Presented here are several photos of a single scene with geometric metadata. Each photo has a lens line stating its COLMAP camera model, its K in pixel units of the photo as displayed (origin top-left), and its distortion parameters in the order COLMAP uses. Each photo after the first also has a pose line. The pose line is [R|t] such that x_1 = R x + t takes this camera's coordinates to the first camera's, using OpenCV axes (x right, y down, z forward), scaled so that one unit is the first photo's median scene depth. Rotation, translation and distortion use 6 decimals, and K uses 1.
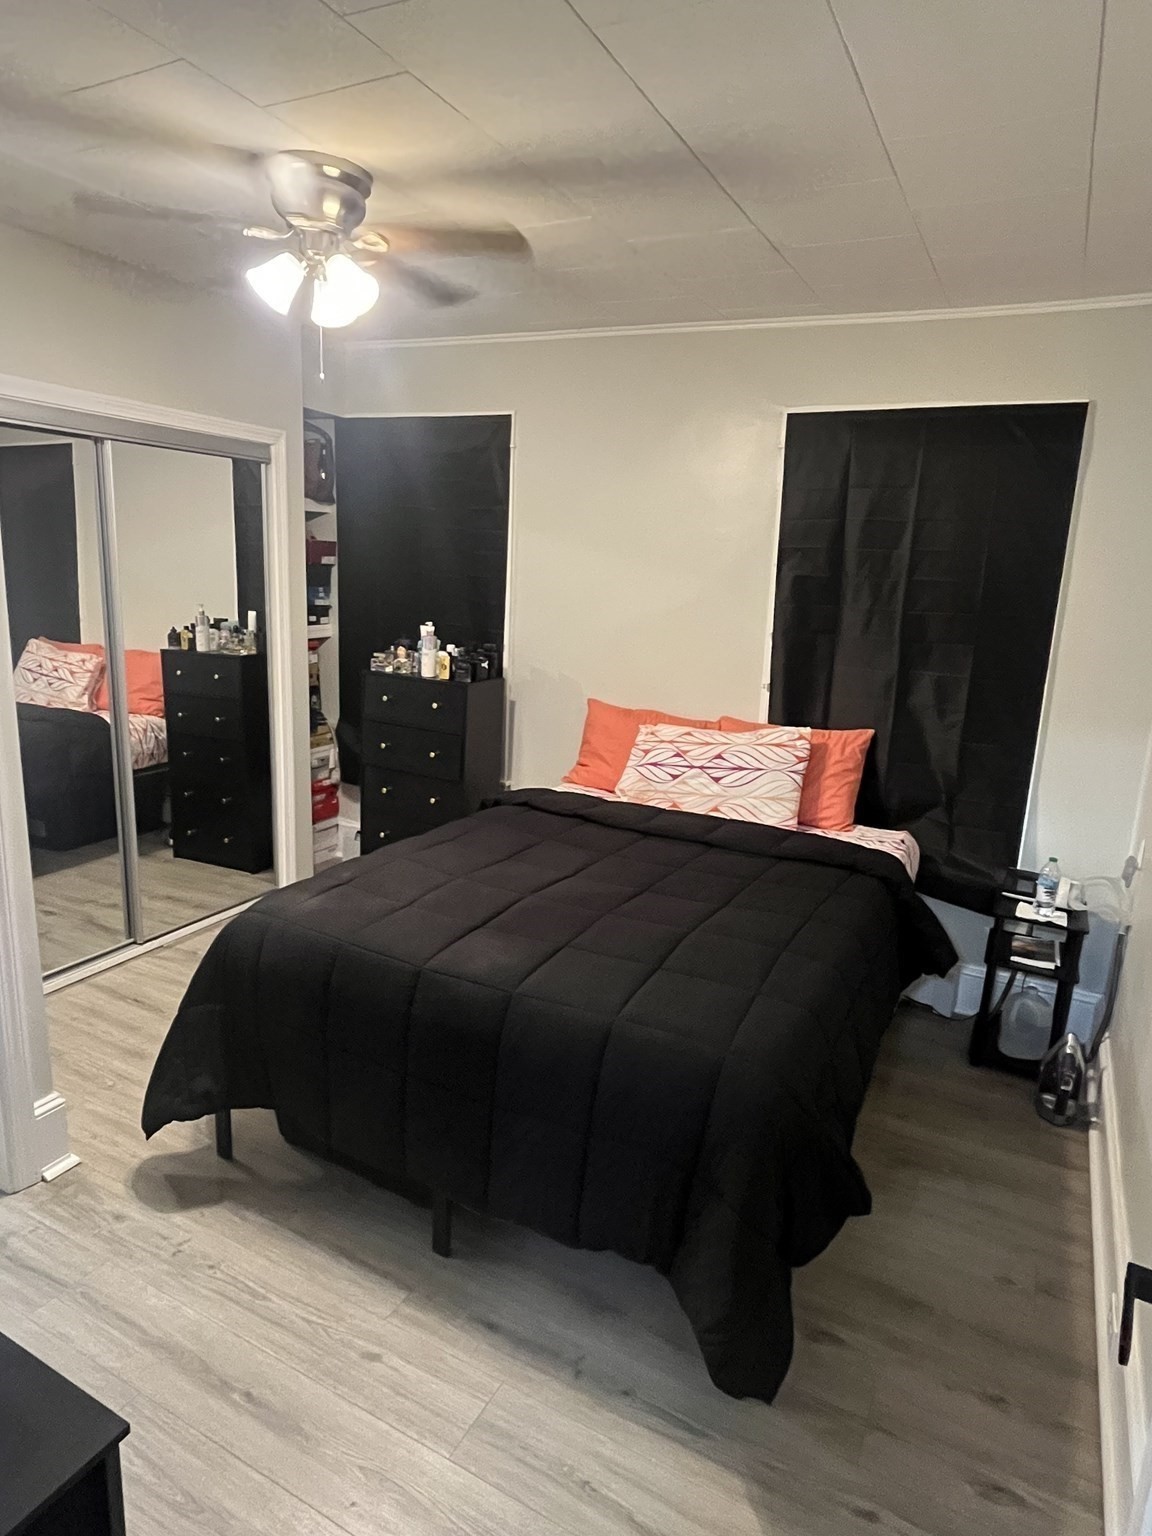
lens RADIAL K [[915.5, 0, 576.0], [0, 915.5, 768.0], [0, 0, 1]] dist [-0.002284, -0.000585]
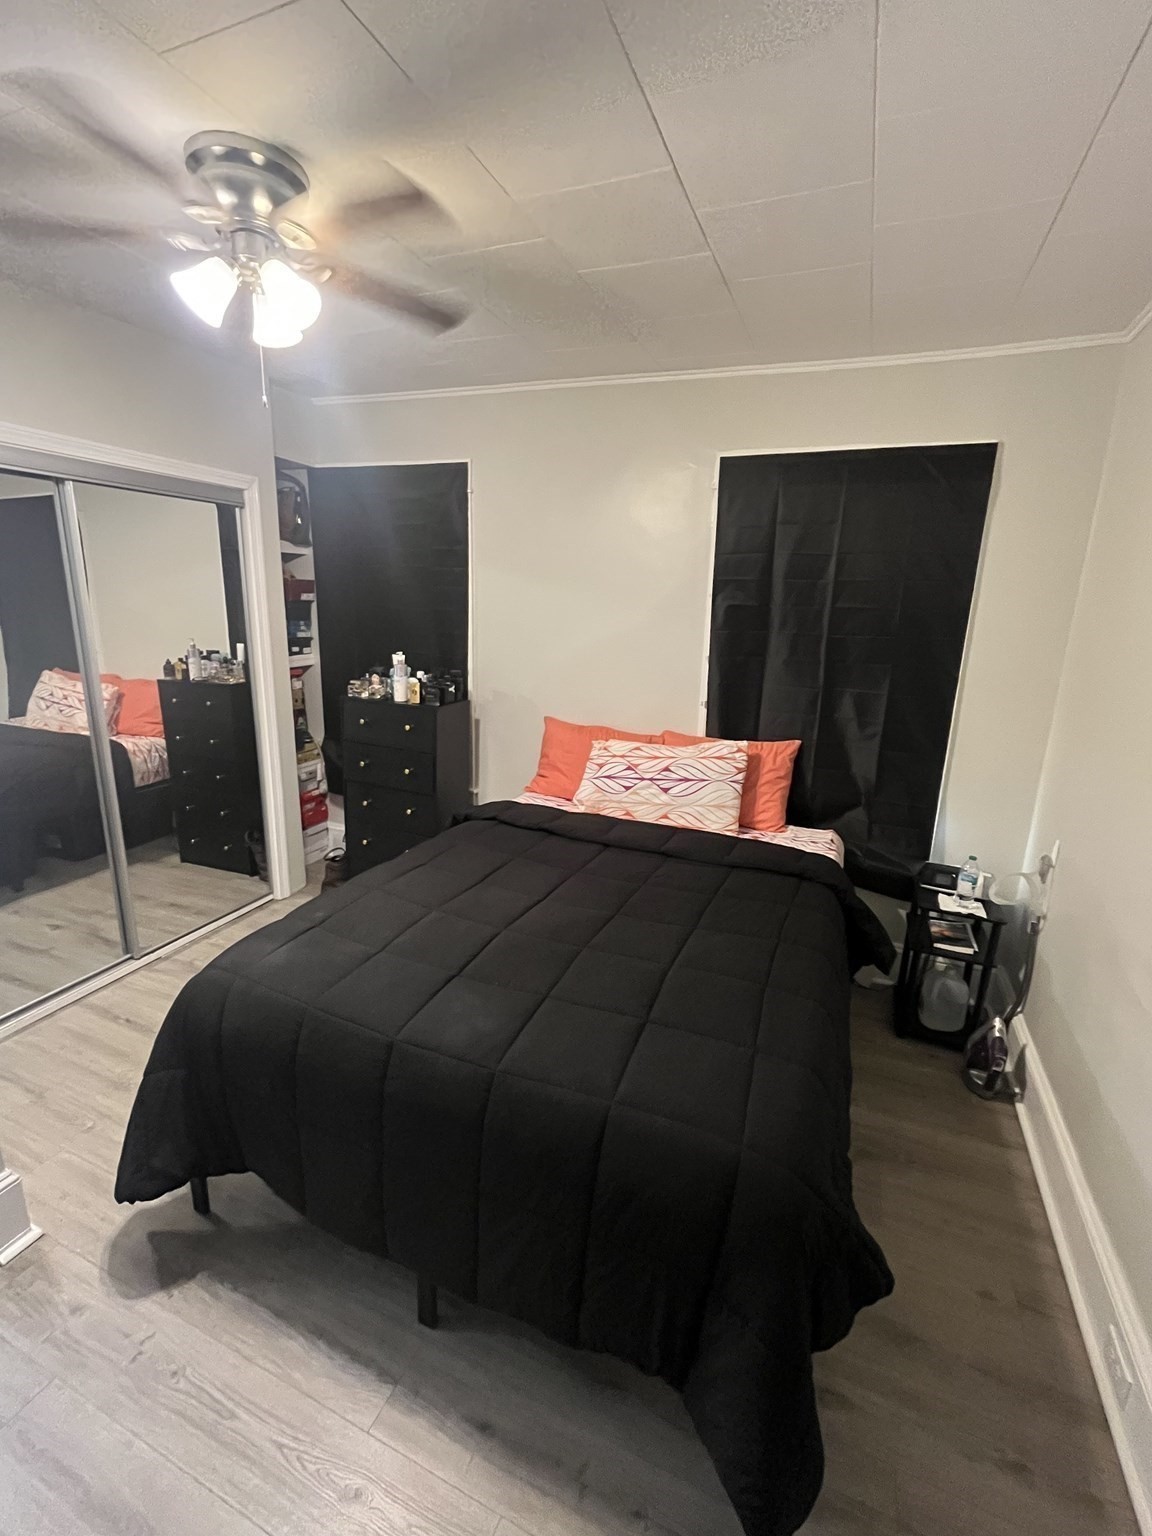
lens RADIAL K [[672.5, 0, 576.0], [0, 672.5, 768.0], [0, 0, 1]] dist [-0.002619, 0.000016]
pose [[0.996368, -0.033380, 0.078339, -0.017737], [0.031052, 0.999044, 0.030757, -0.041735], [-0.079291, -0.028213, 0.996452, 0.188316]]
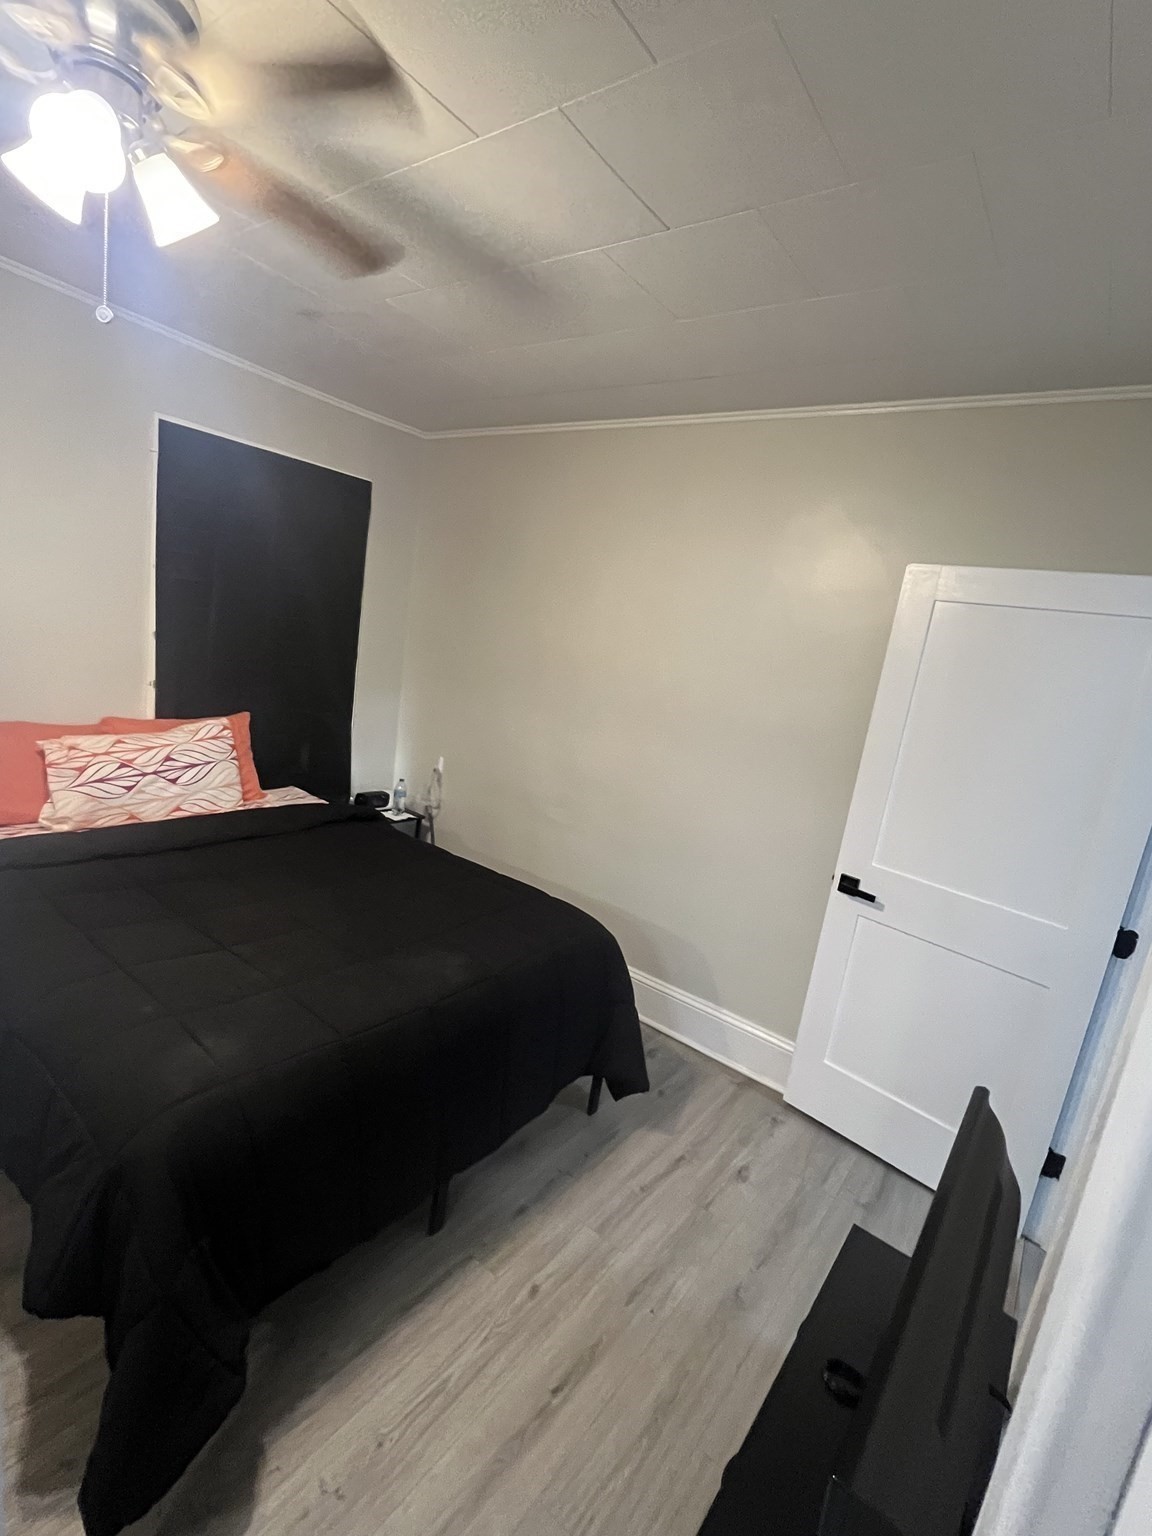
lens RADIAL K [[714.7, 0, 576.0], [0, 714.7, 768.0], [0, 0, 1]] dist [0.000601, 0.000130]
pose [[0.164511, -0.212022, 0.963319, -0.532644], [0.076552, 0.976424, 0.201833, -0.126484], [-0.983400, 0.040540, 0.176863, 0.399561]]
